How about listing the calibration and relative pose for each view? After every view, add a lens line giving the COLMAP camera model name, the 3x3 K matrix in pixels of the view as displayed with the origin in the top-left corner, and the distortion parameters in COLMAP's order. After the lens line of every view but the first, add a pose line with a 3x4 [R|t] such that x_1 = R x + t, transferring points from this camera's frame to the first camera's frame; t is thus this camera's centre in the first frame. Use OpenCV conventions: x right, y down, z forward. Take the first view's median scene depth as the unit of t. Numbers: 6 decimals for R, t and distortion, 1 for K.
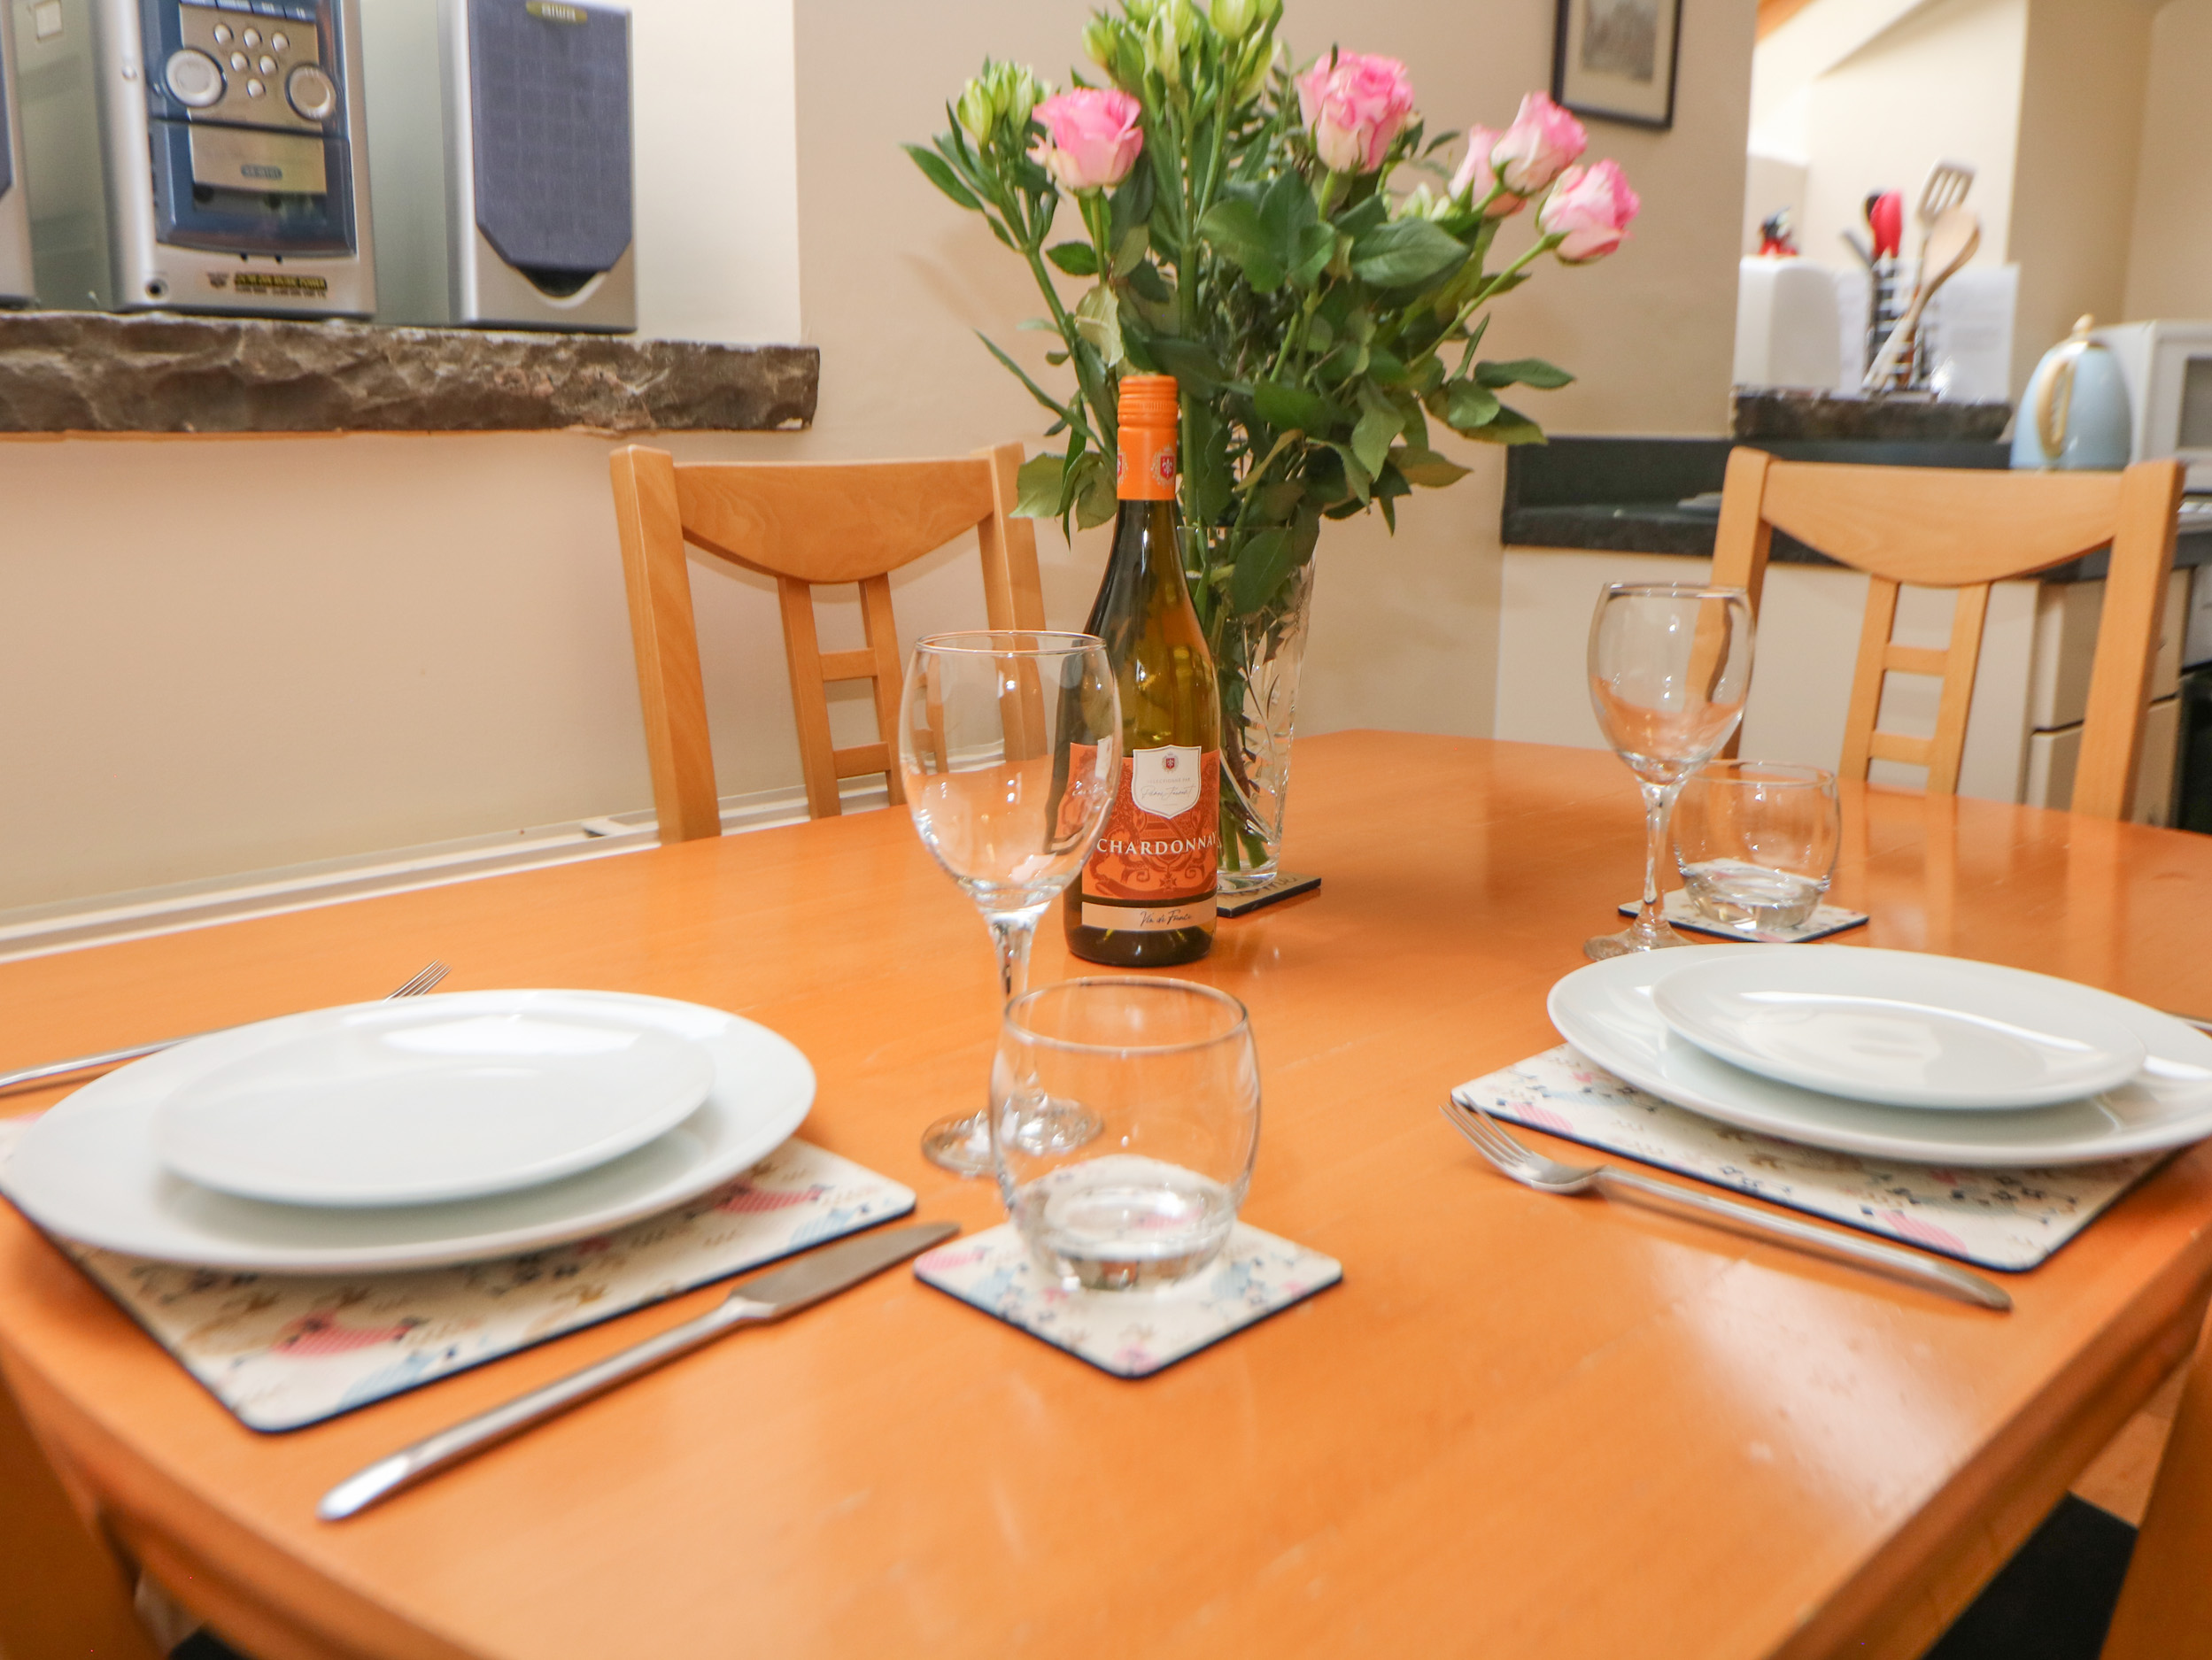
lens RADIAL K [[1981.8, 0, 1103.3], [0, 1981.8, 774.2], [0, 0, 1]] dist [0.007246, 0.013315]
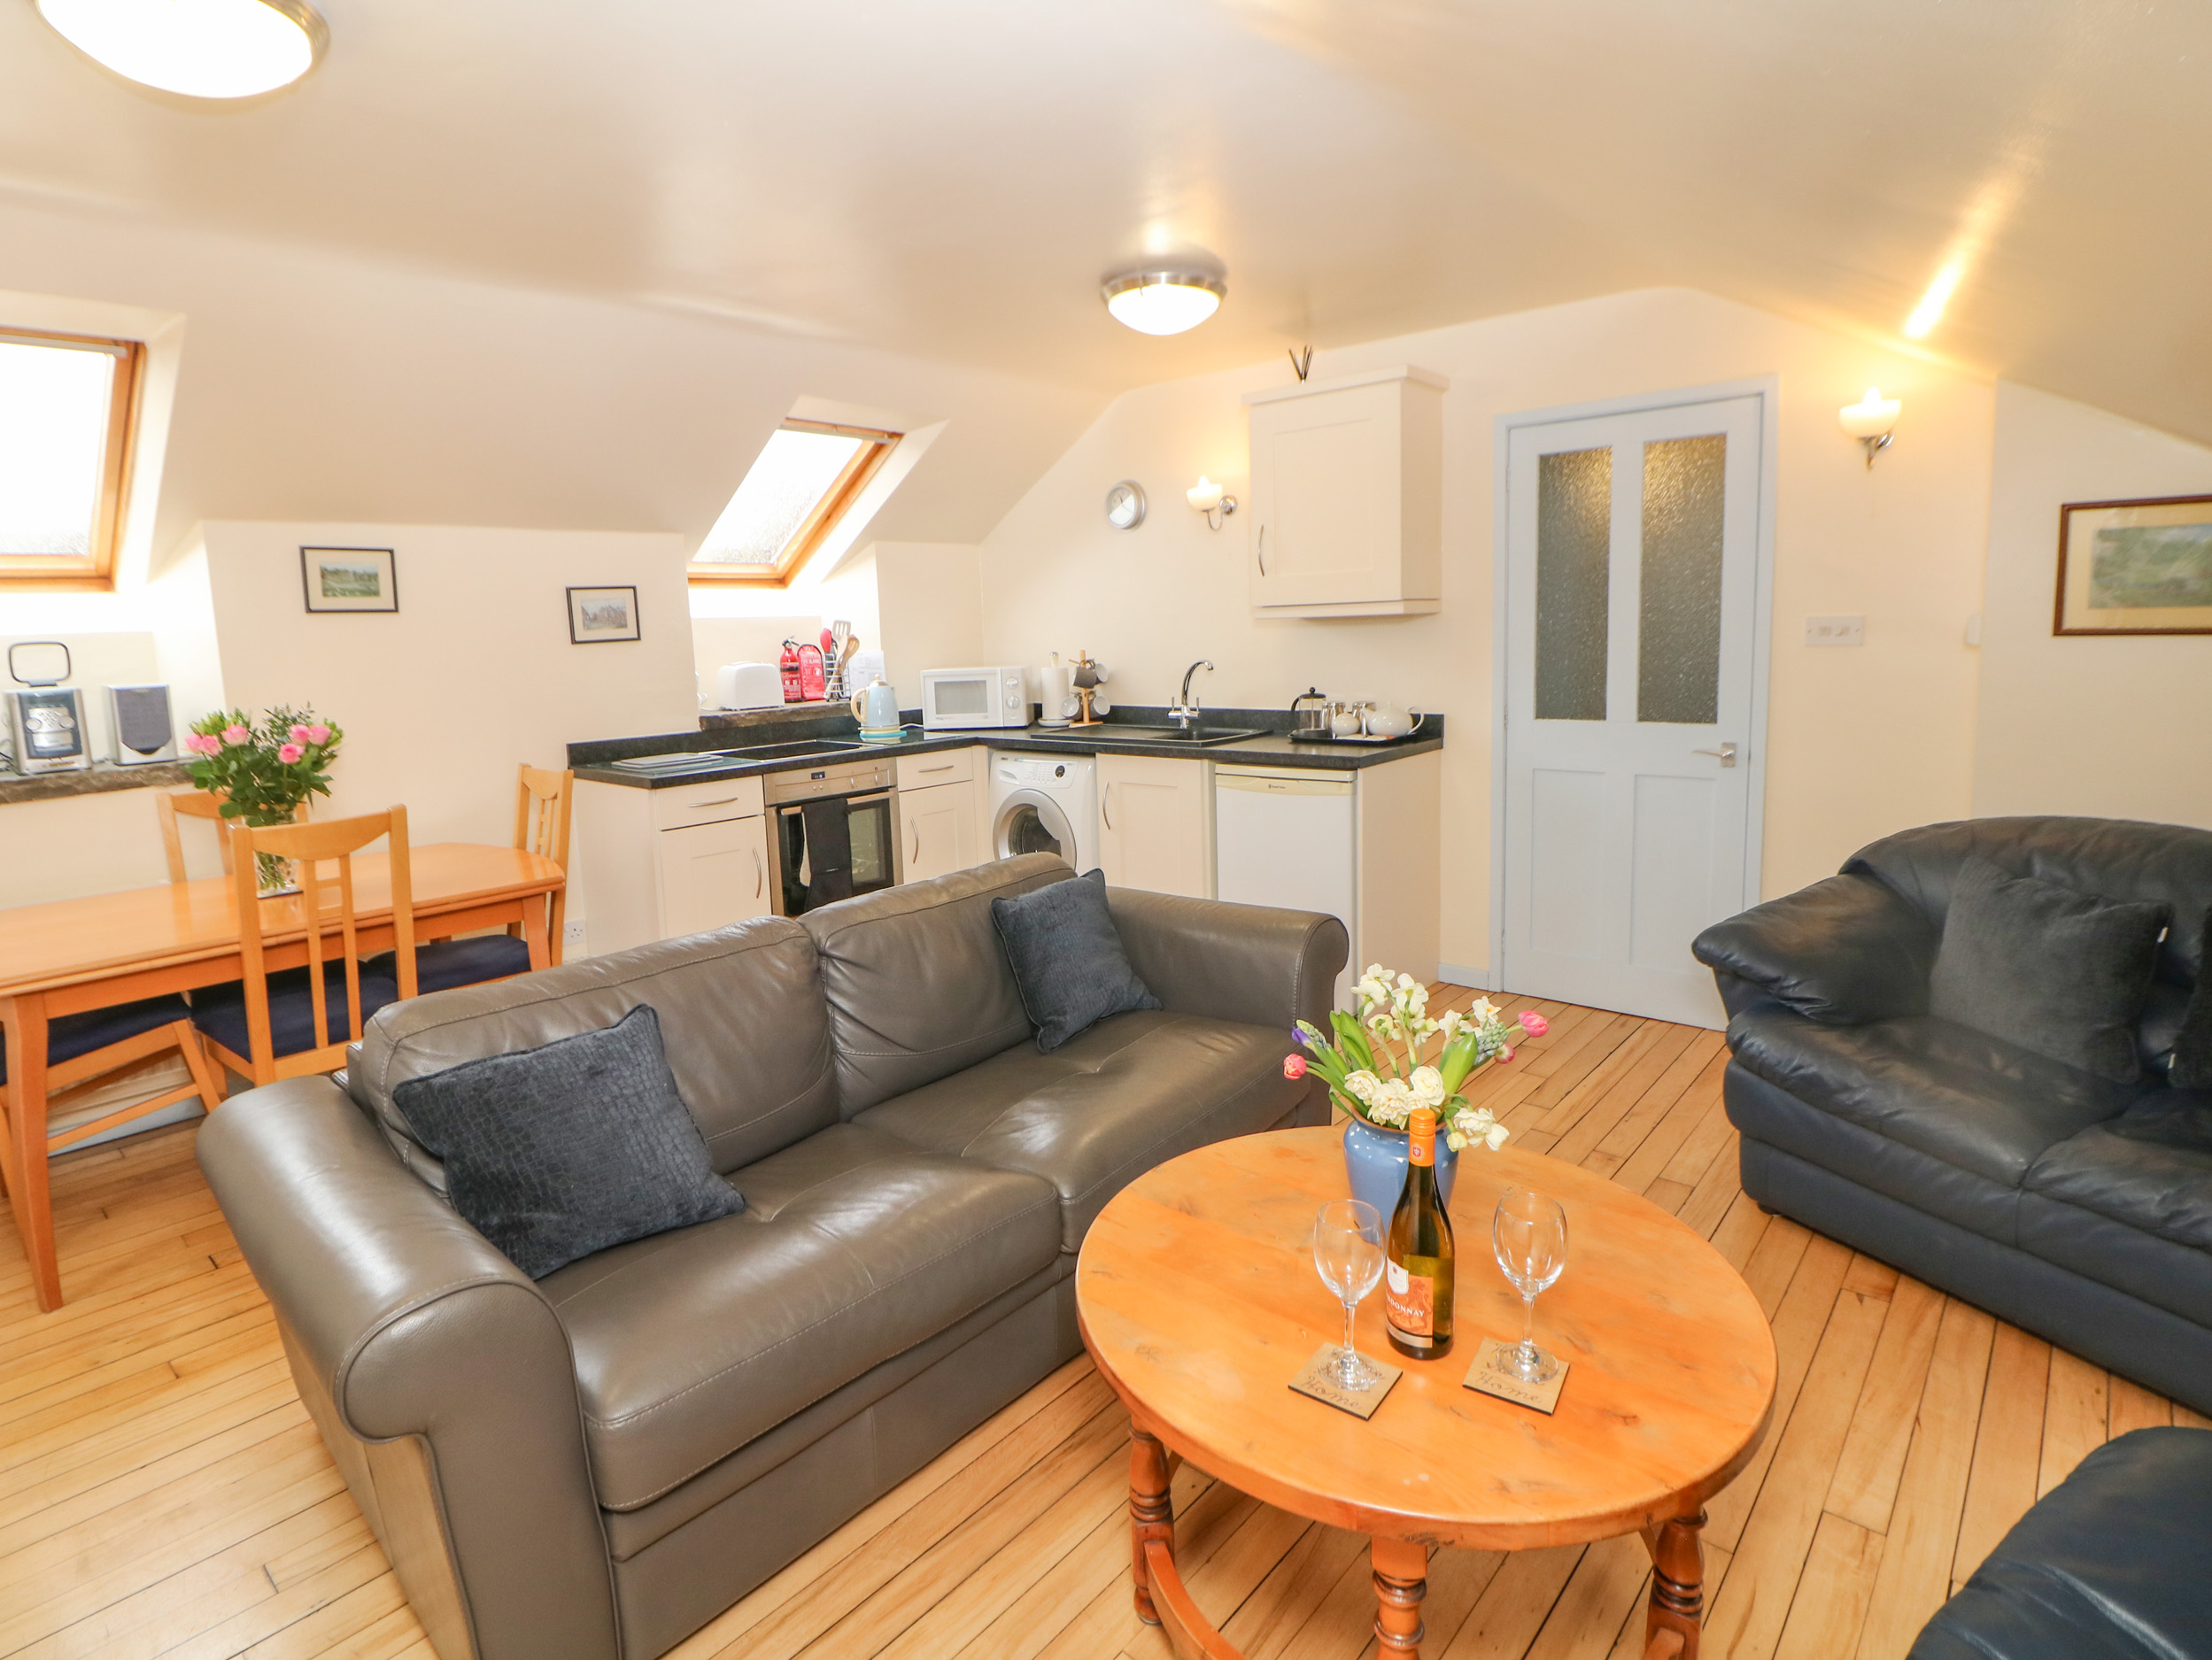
lens RADIAL K [[1157.3, 0, 1096.7], [0, 1157.3, 778.9], [0, 0, 1]] dist [0.003646, -0.019933]
pose [[0.998475, -0.052372, 0.017463, 1.670092], [0.053027, 0.997814, -0.039447, 0.009789], [-0.015359, 0.040313, 0.999069, -1.442599]]
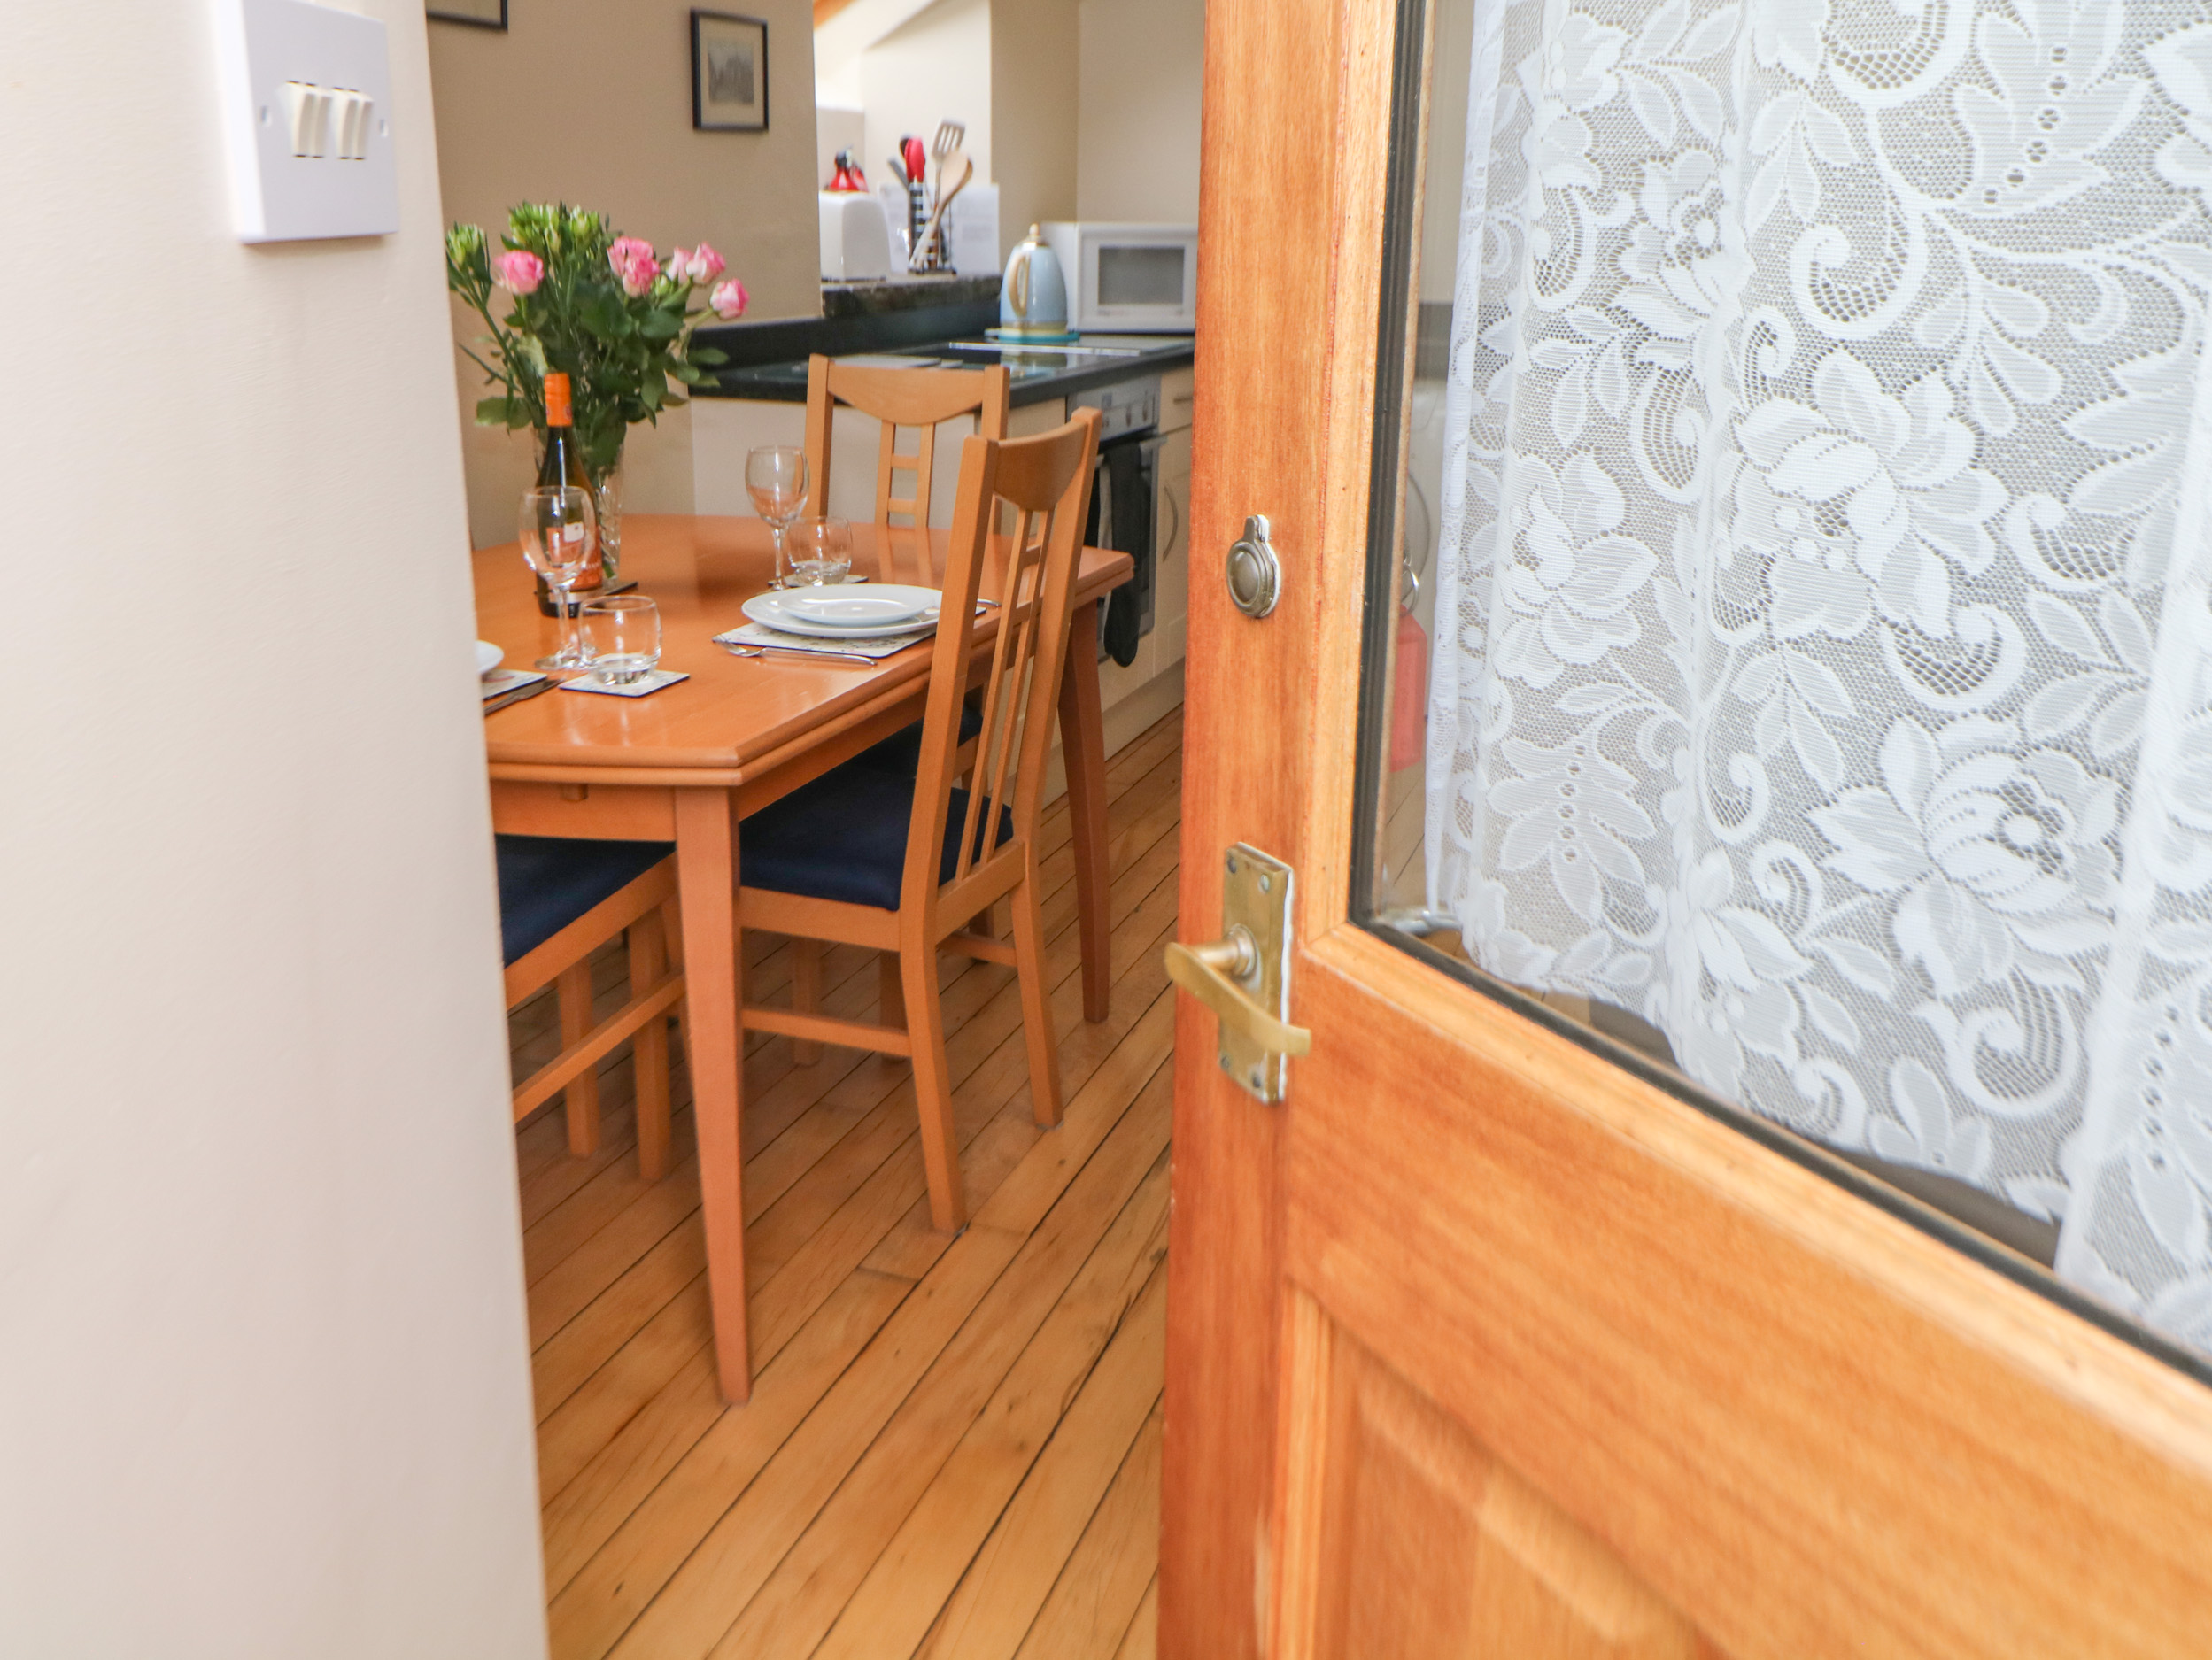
lens RADIAL K [[1981.8, 0, 1103.3], [0, 1981.8, 774.2], [0, 0, 1]] dist [0.007246, 0.013315]
pose [[0.915150, -0.112287, 0.387160, -0.260331], [0.067786, 0.989611, 0.126785, 0.015853], [-0.397374, -0.089783, 0.913254, -1.105981]]
